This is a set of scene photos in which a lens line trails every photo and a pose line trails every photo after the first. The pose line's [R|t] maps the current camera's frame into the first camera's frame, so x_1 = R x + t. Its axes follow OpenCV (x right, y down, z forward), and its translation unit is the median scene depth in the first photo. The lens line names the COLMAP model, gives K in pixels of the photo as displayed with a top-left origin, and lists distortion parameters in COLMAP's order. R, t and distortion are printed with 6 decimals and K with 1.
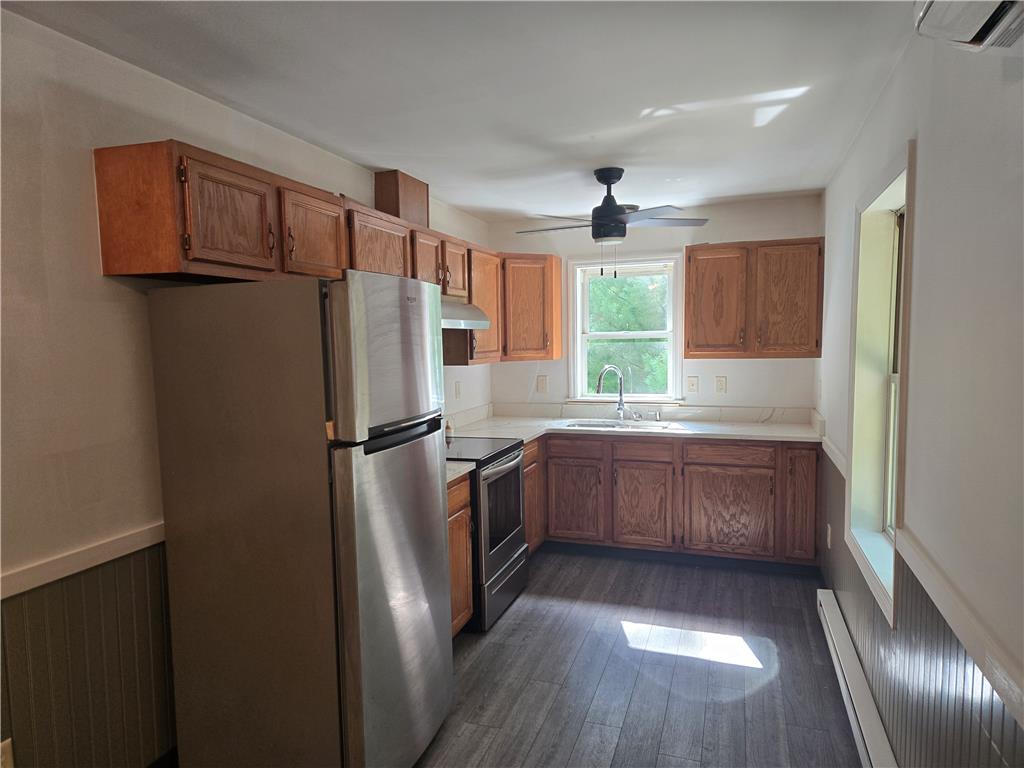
lens RADIAL K [[690.5, 0, 511.7], [0, 690.5, 400.6], [0, 0, 1]] dist [-0.002415, -0.003744]
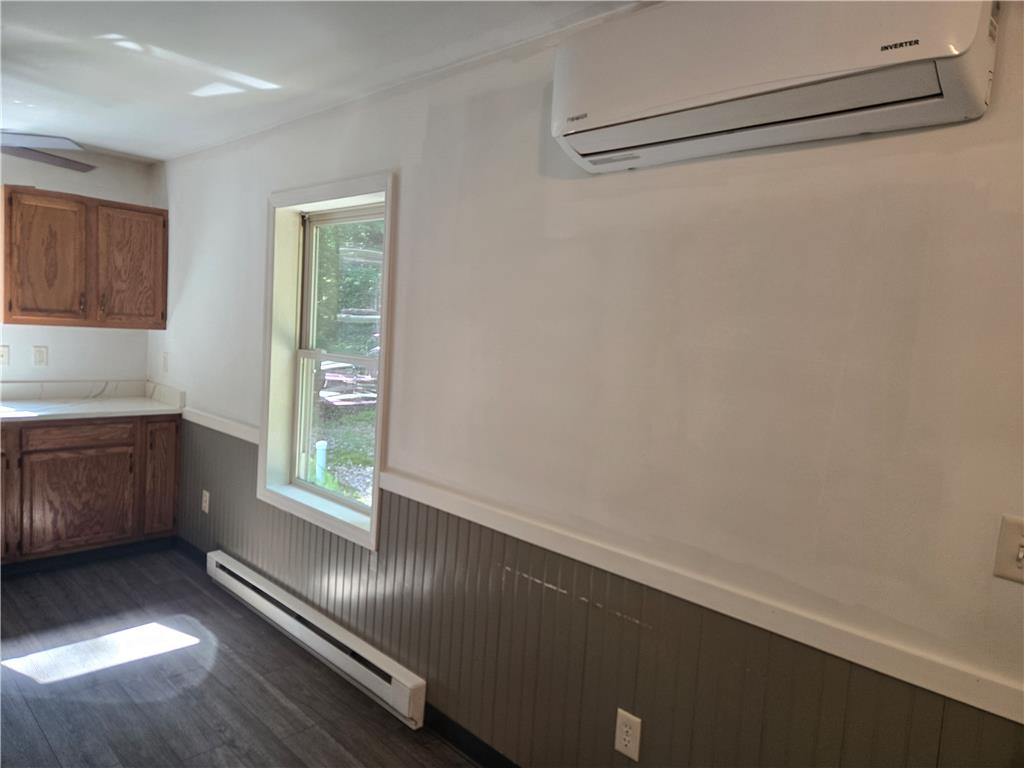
lens RADIAL K [[673.3, 0, 512.0], [0, 673.3, 384.0], [0, 0, 1]] dist [-0.001325, -0.004315]
pose [[0.361033, -0.037061, 0.931816, -0.285709], [0.012390, 0.999312, 0.034944, -0.011351], [-0.932471, -0.001071, 0.361244, 0.172432]]
